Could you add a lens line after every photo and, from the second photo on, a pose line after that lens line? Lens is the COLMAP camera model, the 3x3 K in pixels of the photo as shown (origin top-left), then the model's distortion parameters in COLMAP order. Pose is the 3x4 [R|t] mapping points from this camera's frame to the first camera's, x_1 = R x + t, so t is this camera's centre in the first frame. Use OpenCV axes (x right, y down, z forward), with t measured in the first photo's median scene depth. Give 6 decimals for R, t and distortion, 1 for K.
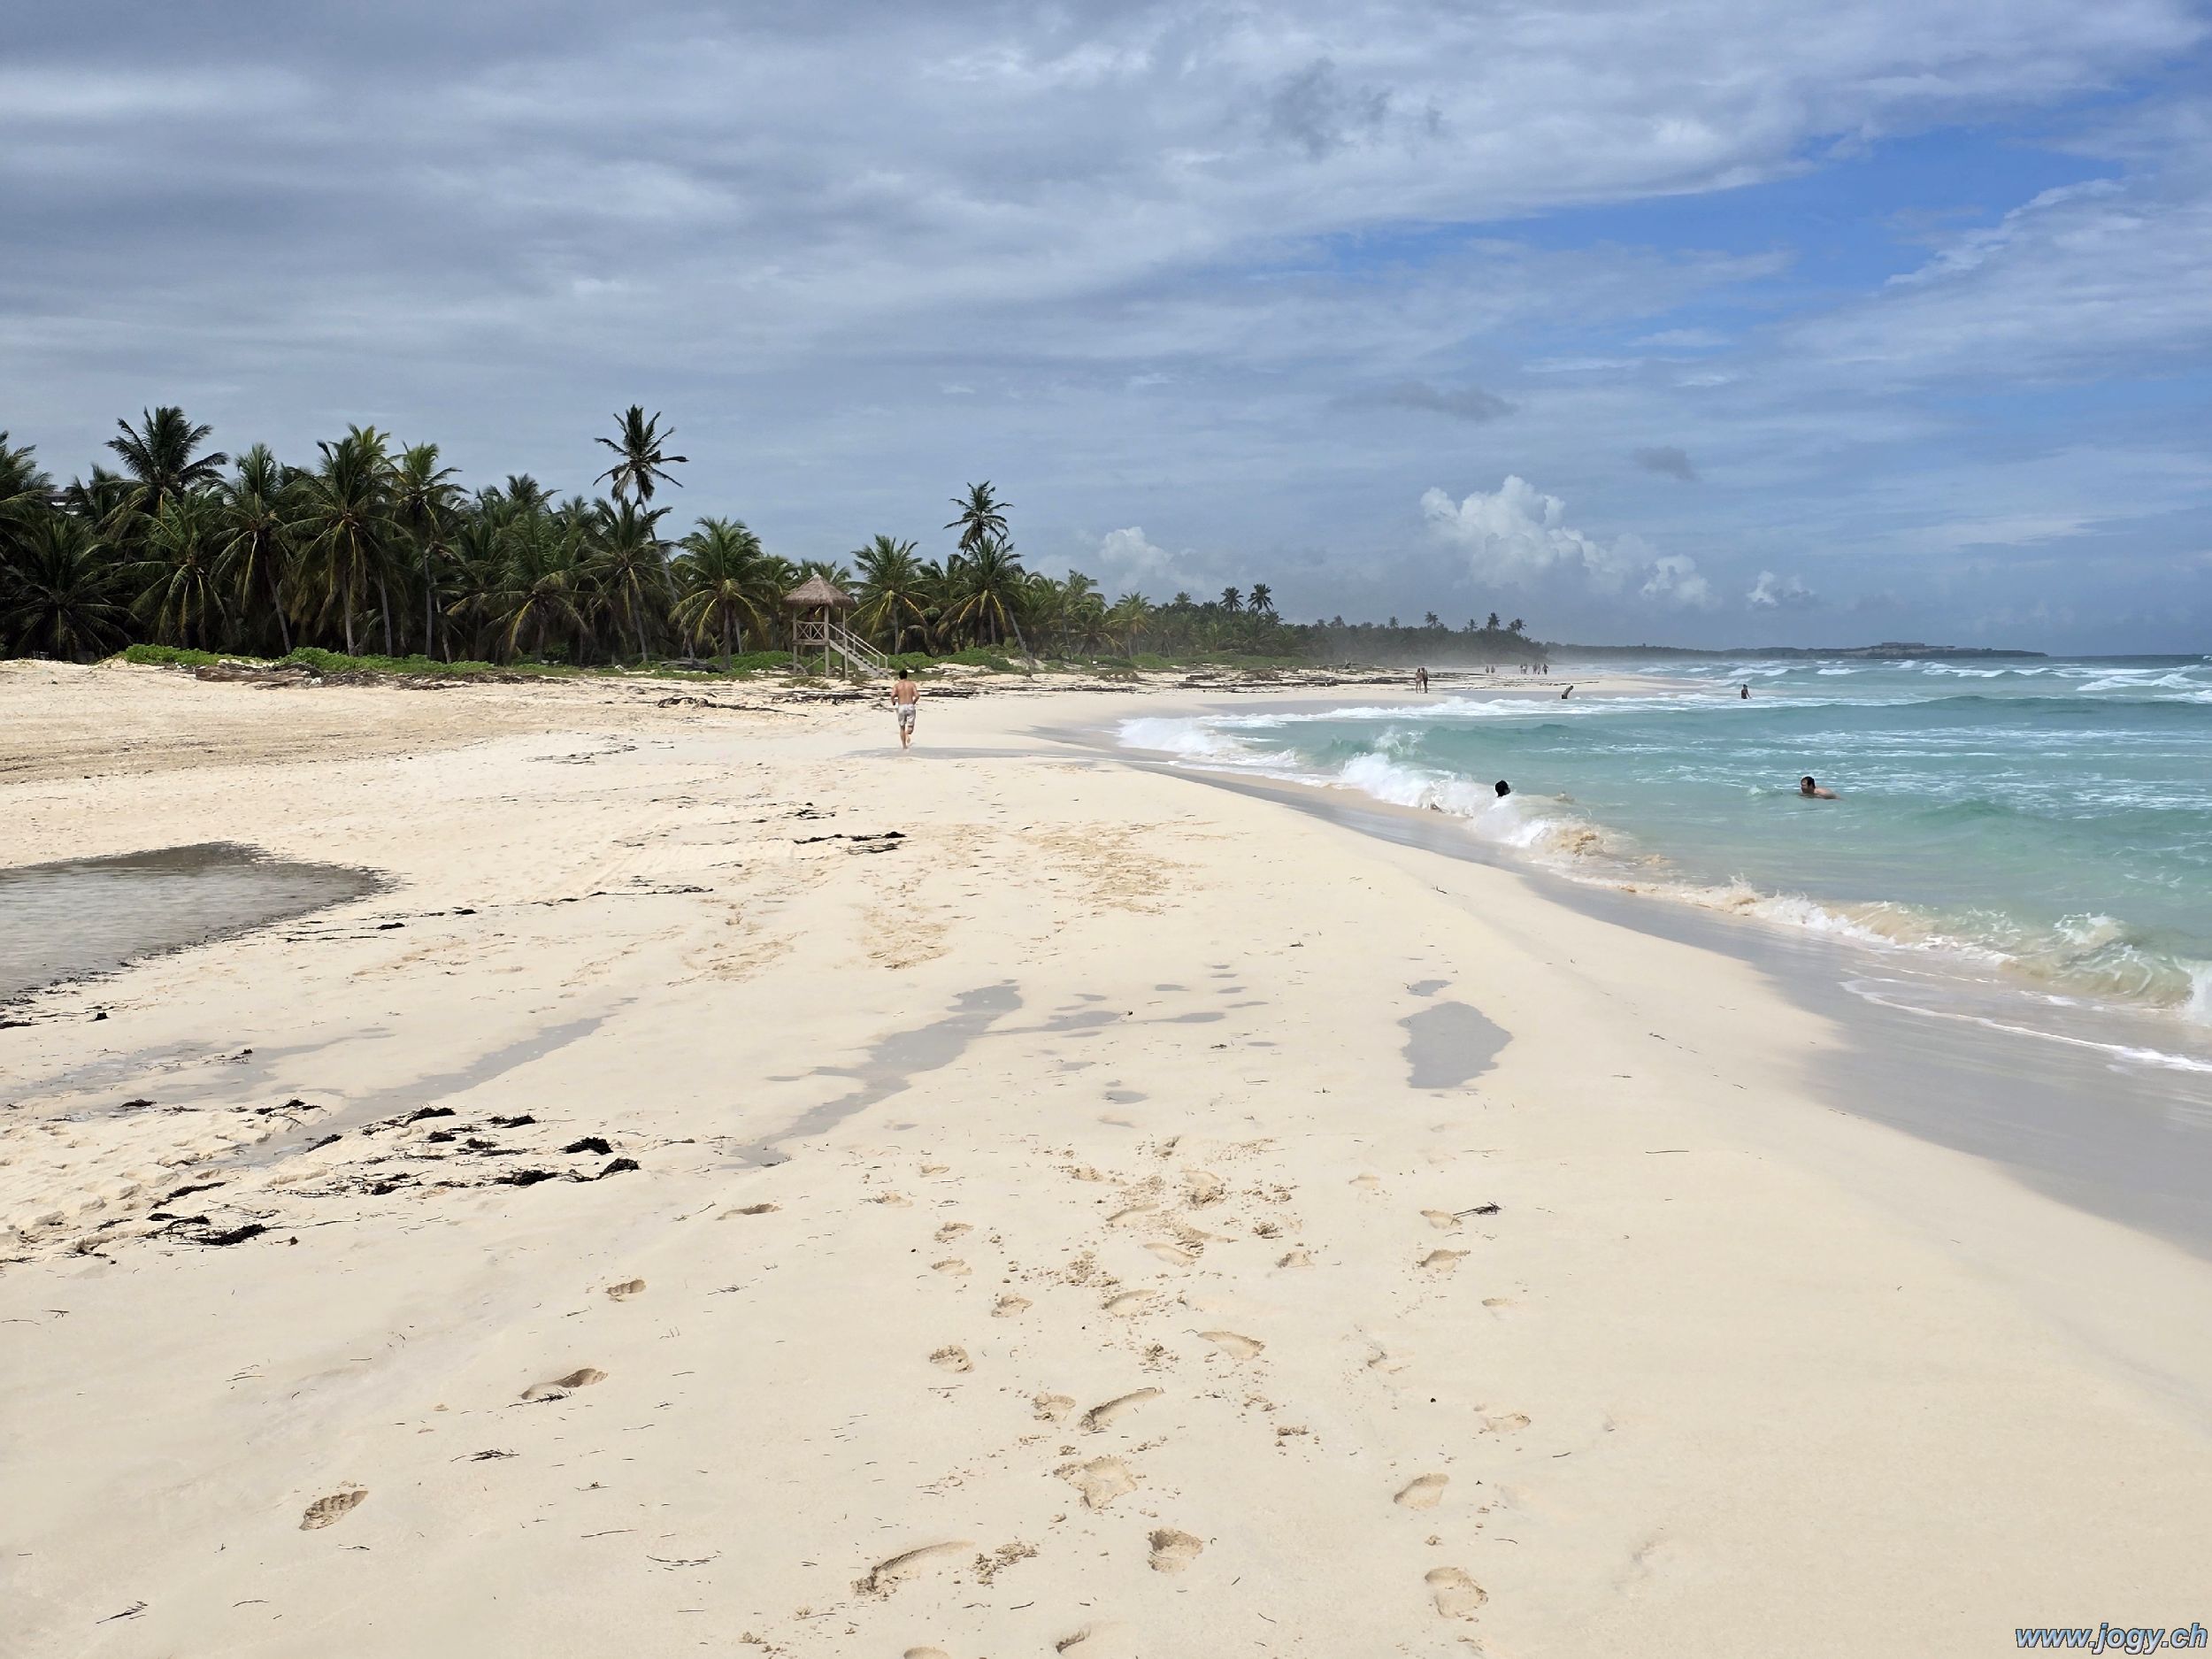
lens RADIAL K [[1694.7, 0, 999.1], [0, 1694.7, 816.4], [0, 0, 1]] dist [0.022060, -0.017388]
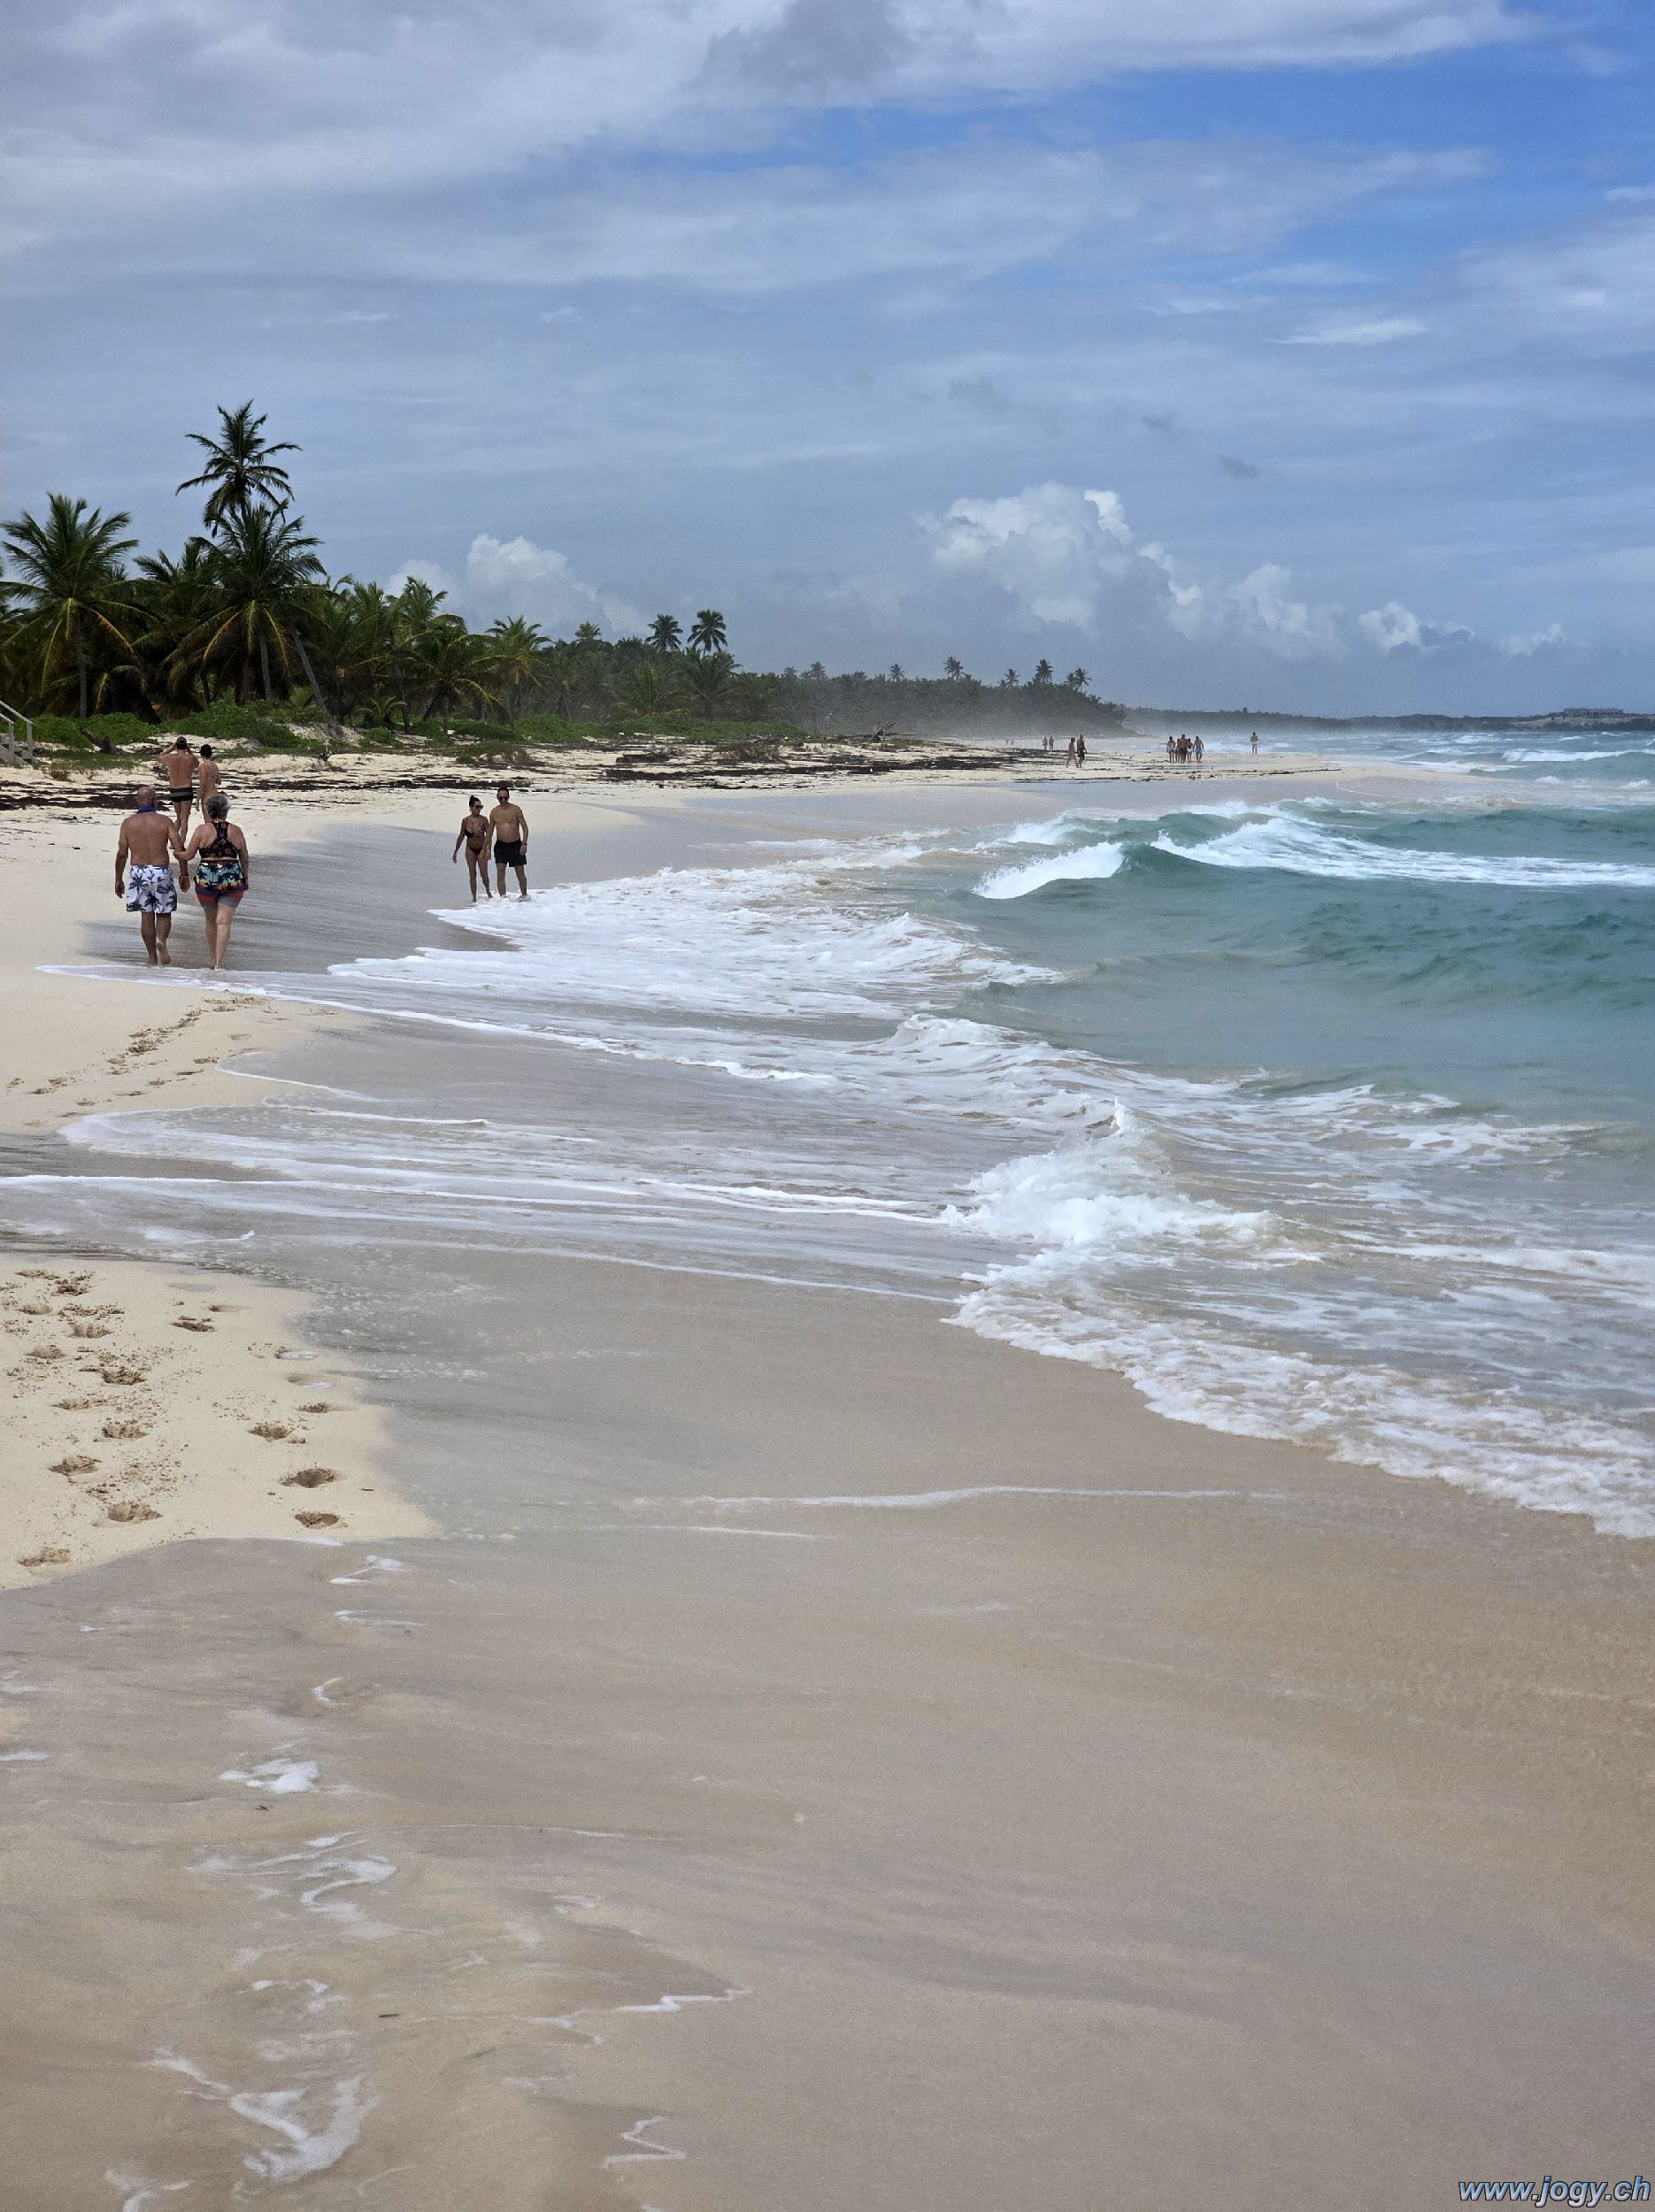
lens RADIAL K [[4902.6, 0, 828.4], [0, 4902.6, 1100.6], [0, 0, 1]] dist [-0.195214, 0.000000]
pose [[0.989557, -0.005348, 0.144042, -0.052532], [0.008045, 0.999803, -0.018148, 0.060363], [-0.143917, 0.019118, 0.989405, -0.604811]]
